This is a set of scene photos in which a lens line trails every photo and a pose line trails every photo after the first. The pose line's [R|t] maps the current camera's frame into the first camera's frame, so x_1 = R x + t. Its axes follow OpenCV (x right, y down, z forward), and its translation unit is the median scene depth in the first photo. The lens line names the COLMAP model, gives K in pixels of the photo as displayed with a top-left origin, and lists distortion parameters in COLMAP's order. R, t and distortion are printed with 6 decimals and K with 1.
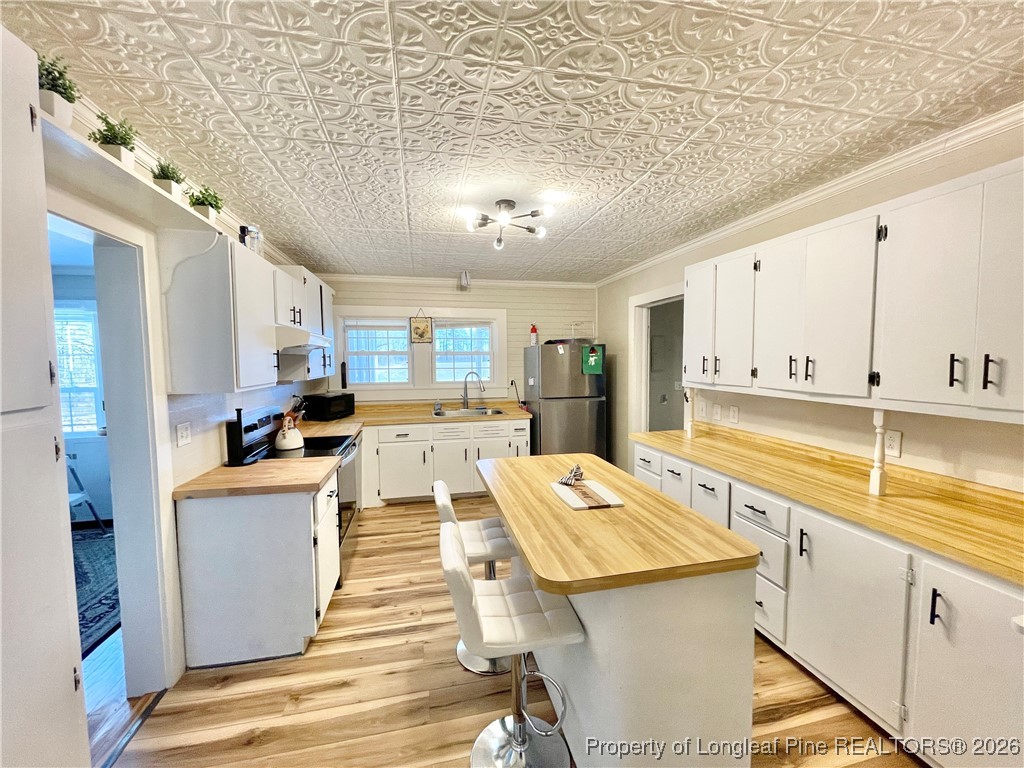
lens RADIAL K [[413.7, 0, 508.9], [0, 413.7, 383.0], [0, 0, 1]] dist [-0.007449, -0.000400]
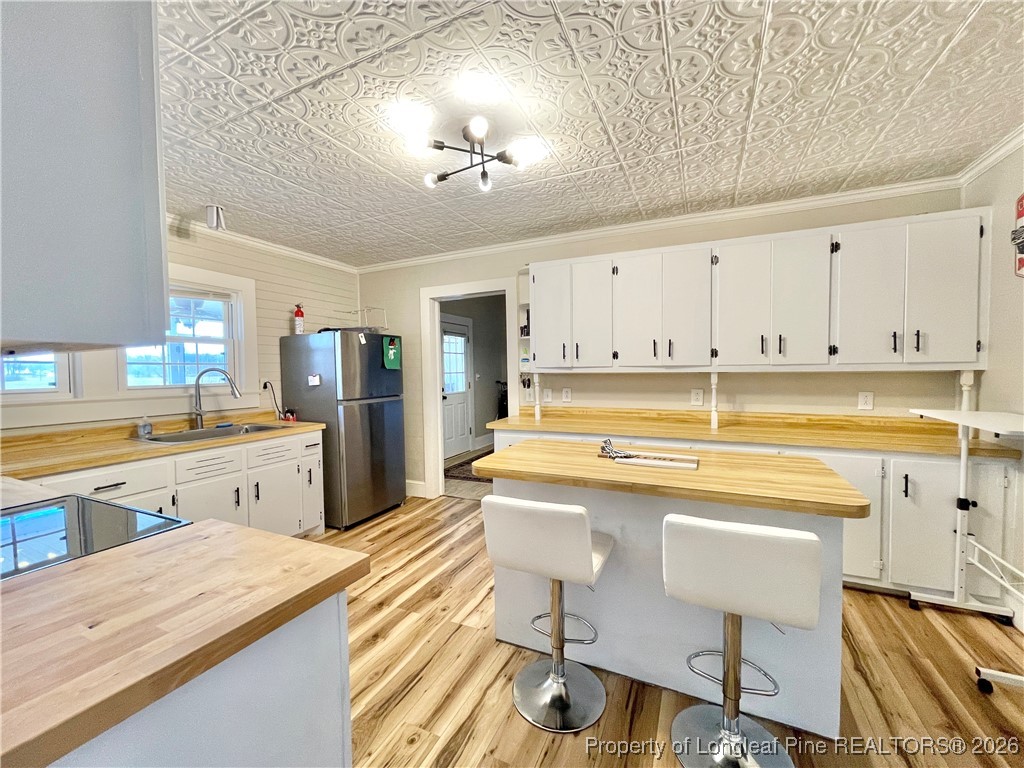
lens RADIAL K [[413.7, 0, 510.0], [0, 413.7, 384.2], [0, 0, 1]] dist [-0.007449, -0.000400]
pose [[0.606486, -0.028817, 0.794572, -0.452190], [0.058846, 0.998229, -0.008713, 0.041939], [-0.792914, 0.052042, 0.607108, 0.370710]]
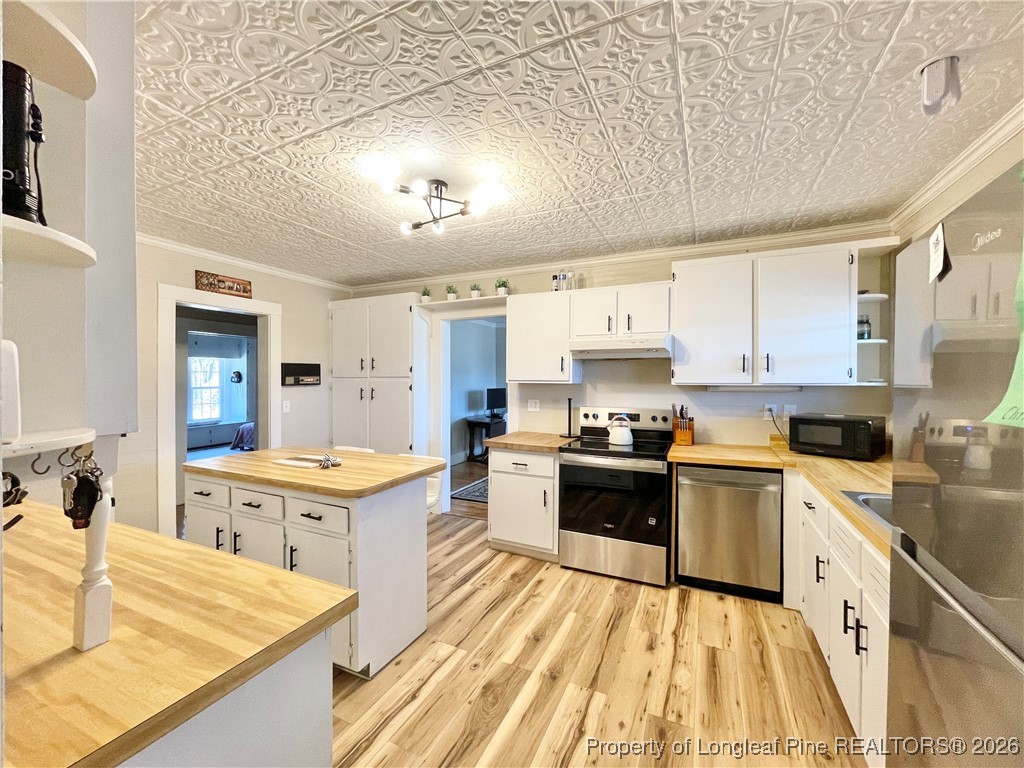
lens RADIAL K [[413.7, 0, 508.8], [0, 413.7, 383.3], [0, 0, 1]] dist [-0.007449, -0.000400]
pose [[-0.614449, 0.013981, -0.788832, 0.456694], [-0.044489, 0.997638, 0.052335, -0.042373], [0.787701, 0.067252, -0.612376, 1.274115]]
